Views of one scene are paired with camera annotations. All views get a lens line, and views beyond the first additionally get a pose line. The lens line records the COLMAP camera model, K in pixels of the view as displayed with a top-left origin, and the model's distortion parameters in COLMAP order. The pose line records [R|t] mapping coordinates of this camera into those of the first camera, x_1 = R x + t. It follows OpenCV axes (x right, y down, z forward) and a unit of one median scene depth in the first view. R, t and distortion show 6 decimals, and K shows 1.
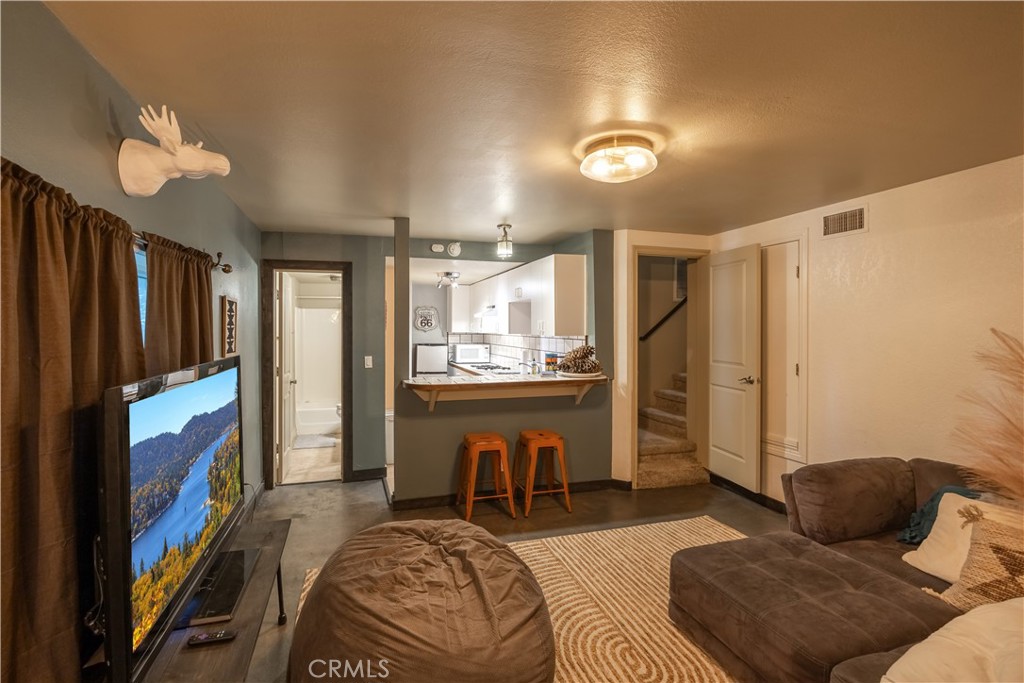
lens RADIAL K [[455.2, 0, 508.0], [0, 455.2, 331.4], [0, 0, 1]] dist [-0.019148, 0.000740]
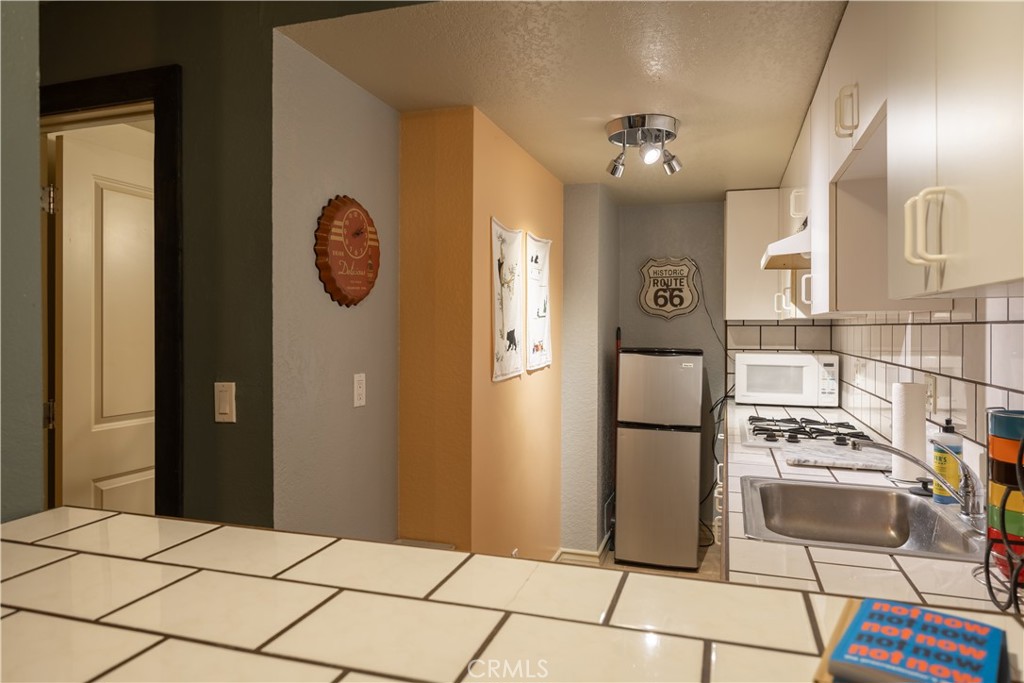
lens RADIAL K [[662.5, 0, 508.1], [0, 662.5, 337.3], [0, 0, 1]] dist [-0.001522, 0.000225]
pose [[0.794105, 0.002257, -0.607777, 0.179587], [-0.000798, 0.999996, 0.002671, 0.044872], [0.607780, -0.001636, 0.794103, 1.425958]]
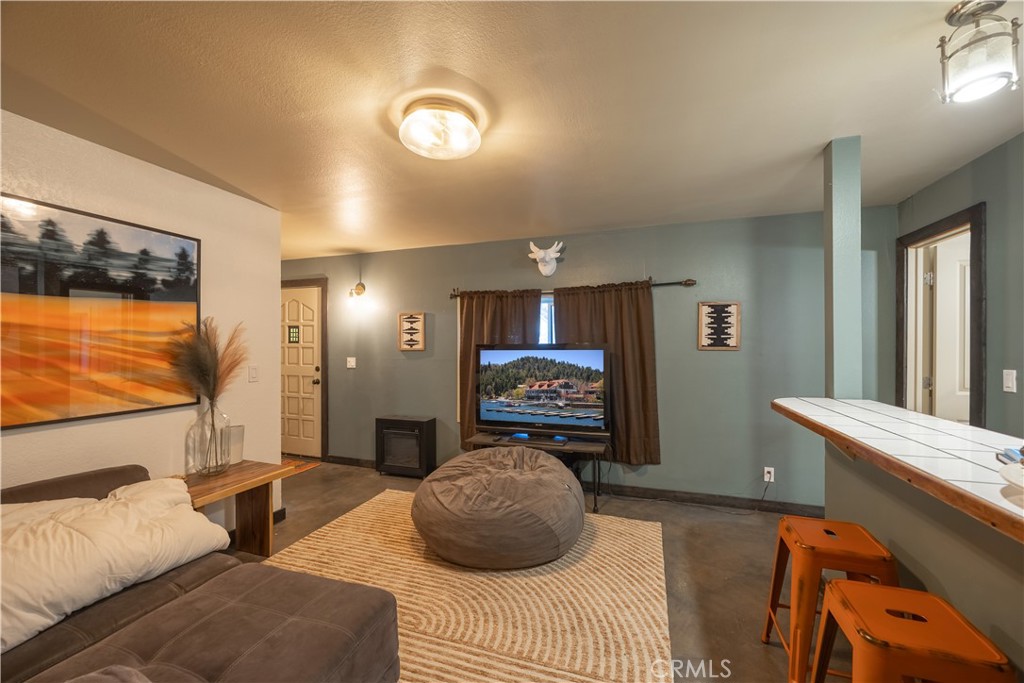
lens RADIAL K [[397.9, 0, 512.4], [0, 397.9, 346.1], [0, 0, 1]] dist [-0.002287, 0.000390]
pose [[-0.605538, 0.001760, -0.795815, 0.754340], [-0.012421, 0.999855, 0.011663, 0.053593], [0.795720, 0.016947, -0.605428, 1.513344]]
